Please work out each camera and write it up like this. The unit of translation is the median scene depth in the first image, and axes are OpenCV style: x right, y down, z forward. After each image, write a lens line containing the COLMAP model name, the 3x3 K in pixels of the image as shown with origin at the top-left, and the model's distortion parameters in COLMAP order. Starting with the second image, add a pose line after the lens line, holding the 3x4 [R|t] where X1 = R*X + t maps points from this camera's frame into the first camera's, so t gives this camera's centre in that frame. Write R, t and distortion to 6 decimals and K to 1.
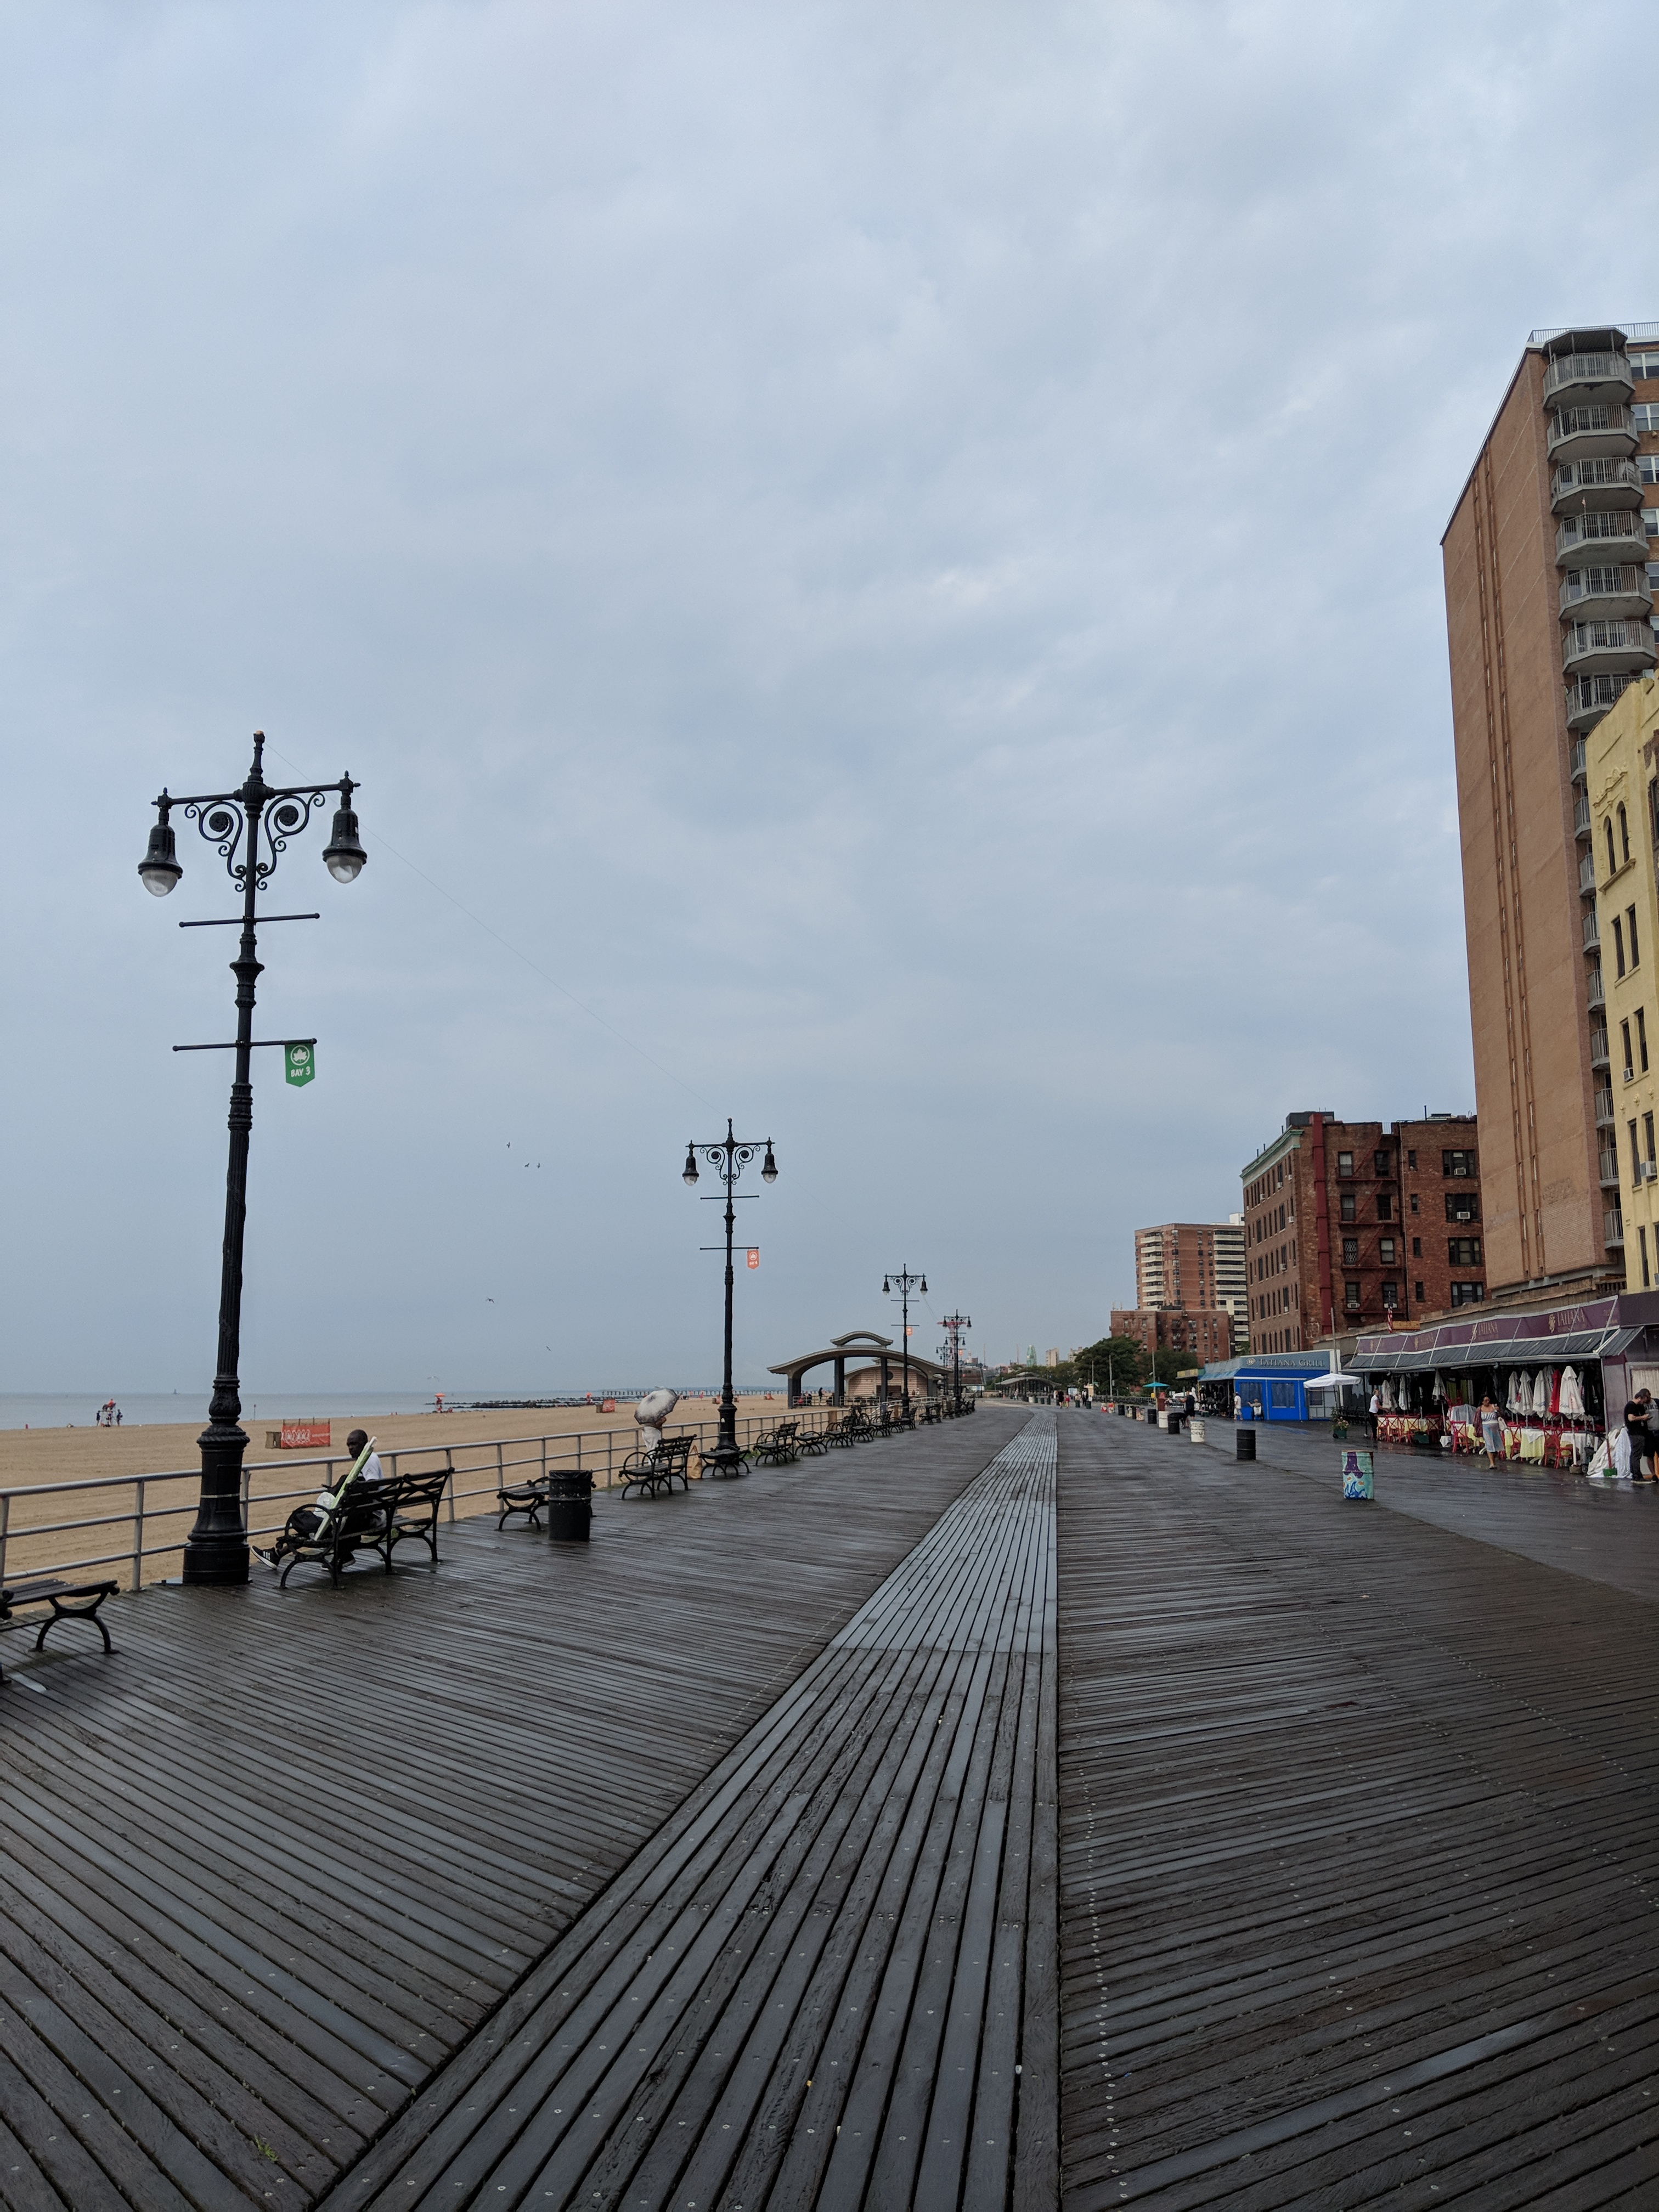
lens RADIAL K [[1767.6, 0, 829.5], [0, 1767.6, 1106.0], [0, 0, 1]] dist [0.010297, 0.001688]
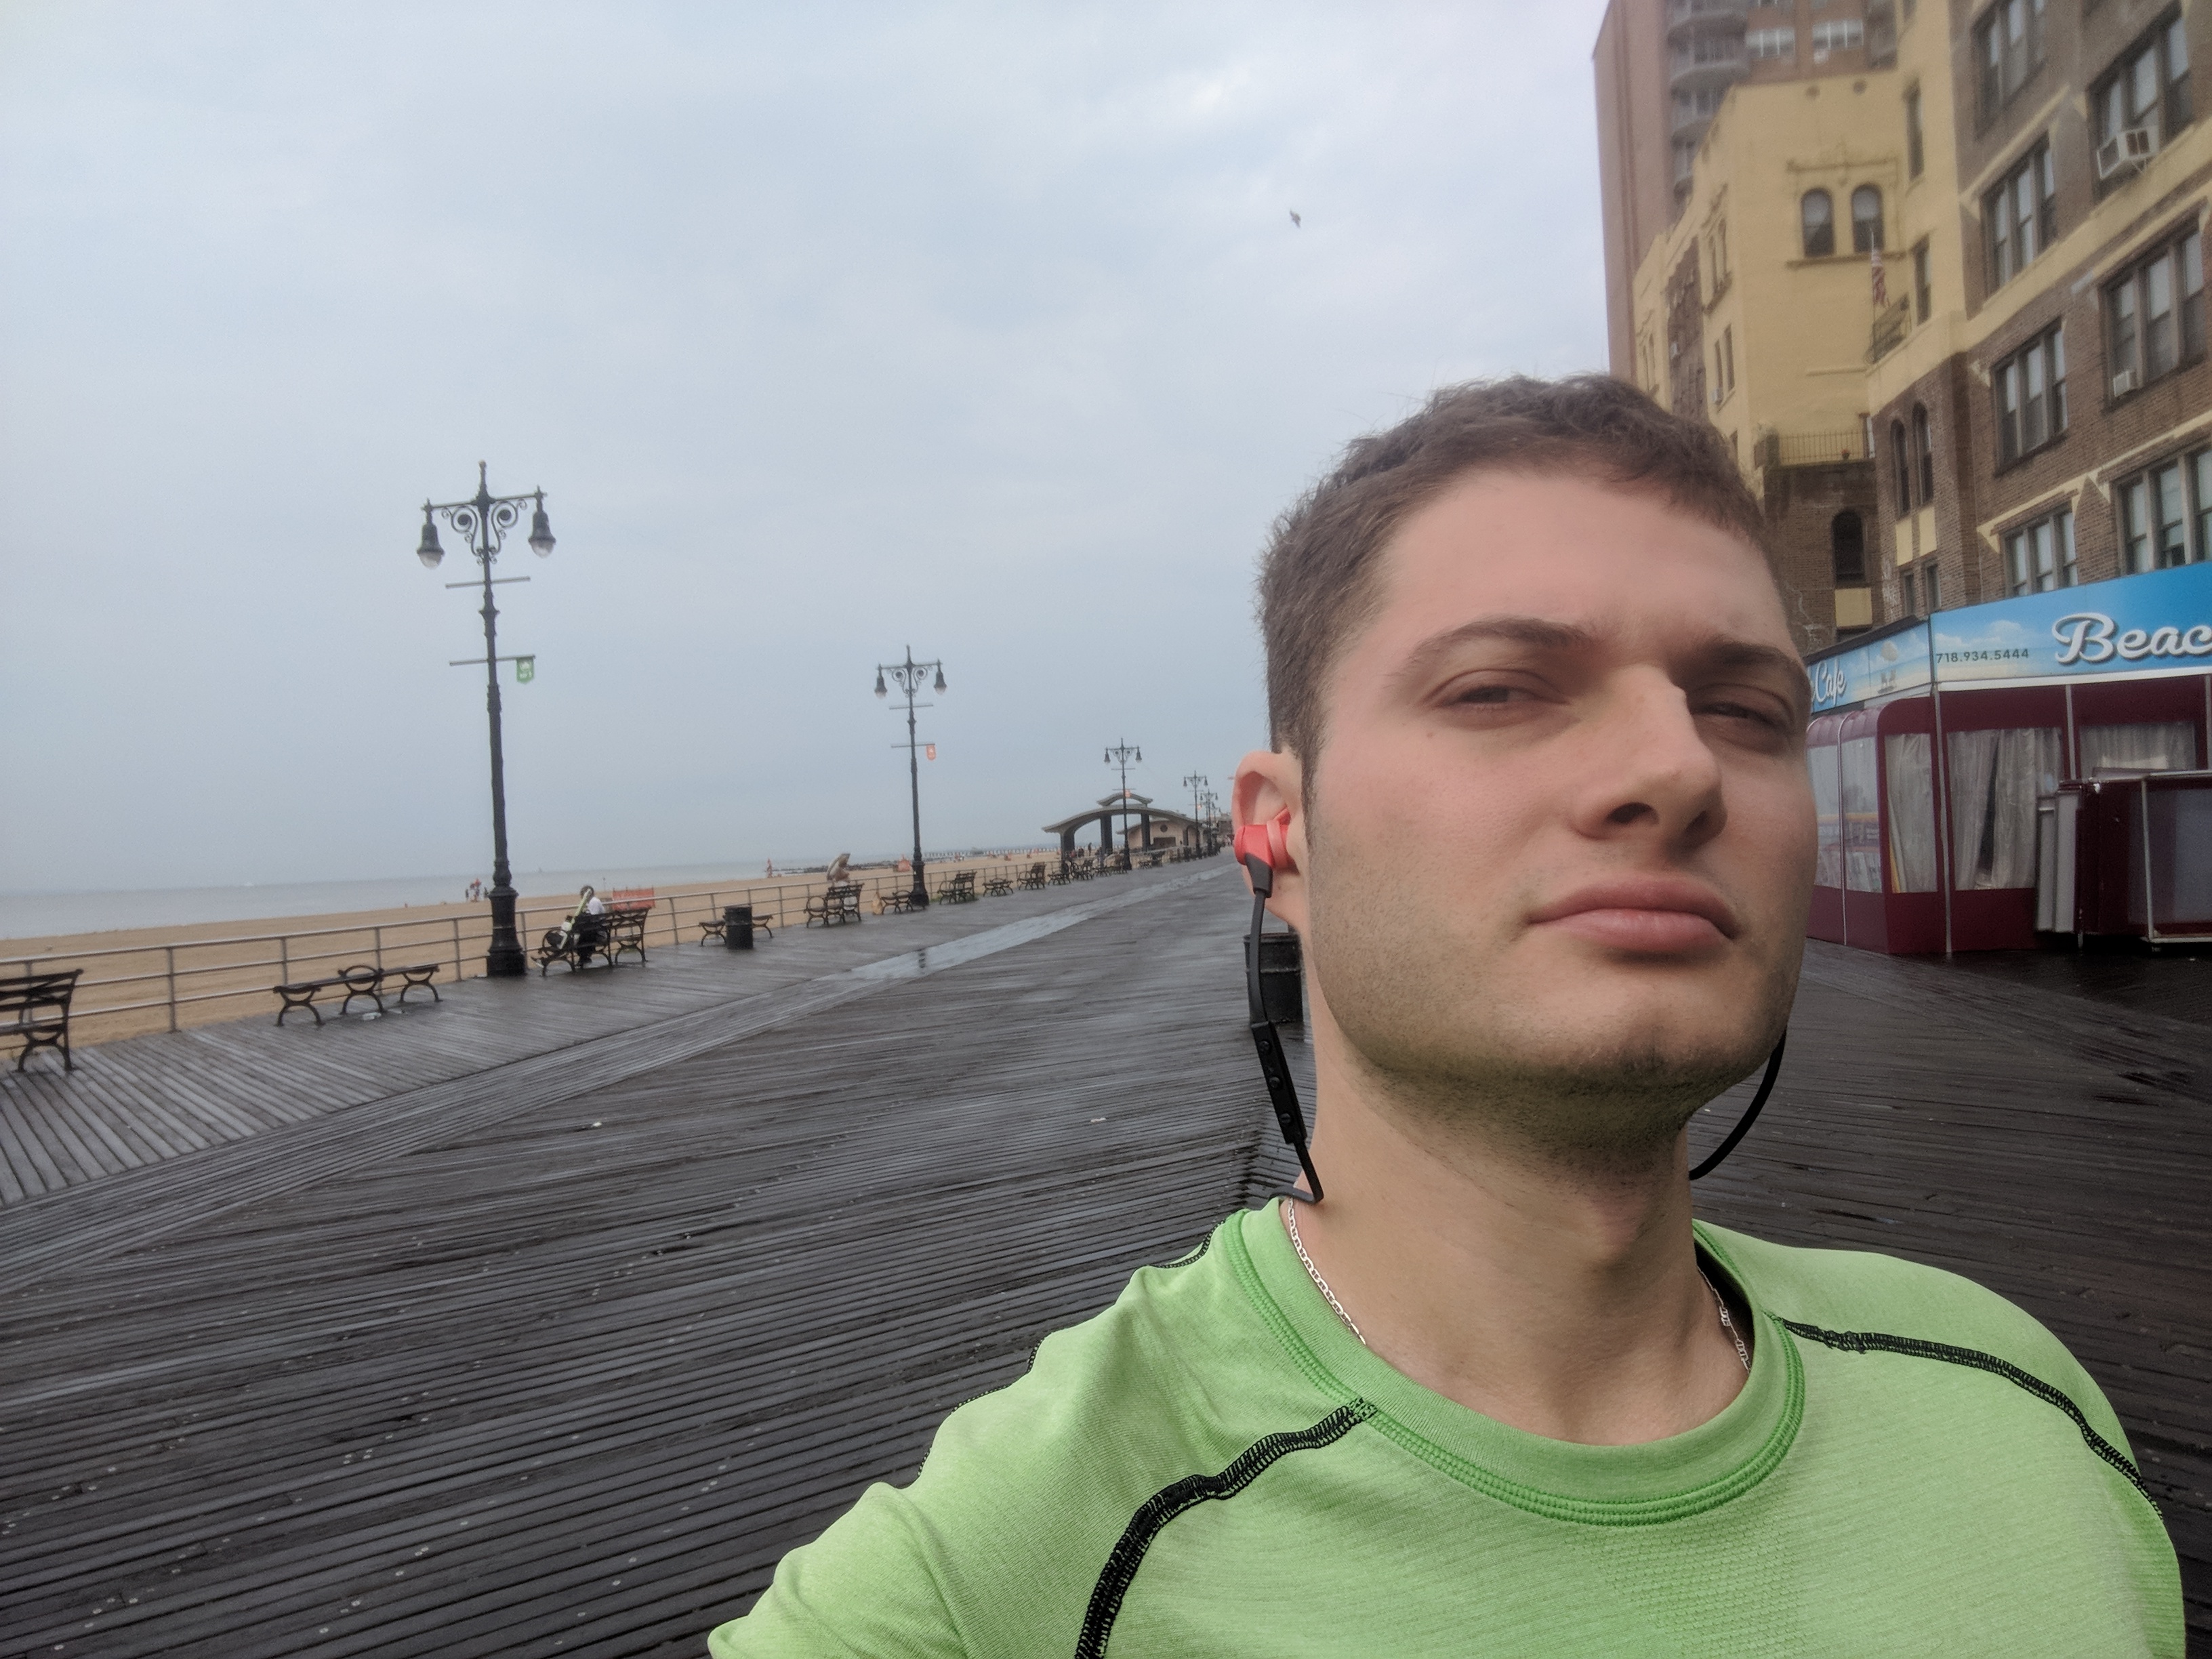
lens RADIAL K [[1618.0, 0, 1106.0], [0, 1618.0, 829.5], [0, 0, 1]] dist [0.027682, -0.002099]
pose [[0.998779, -0.046731, -0.016039, 0.248749], [0.048606, 0.987594, 0.149320, -0.073818], [0.008862, -0.149917, 0.988659, -0.498954]]
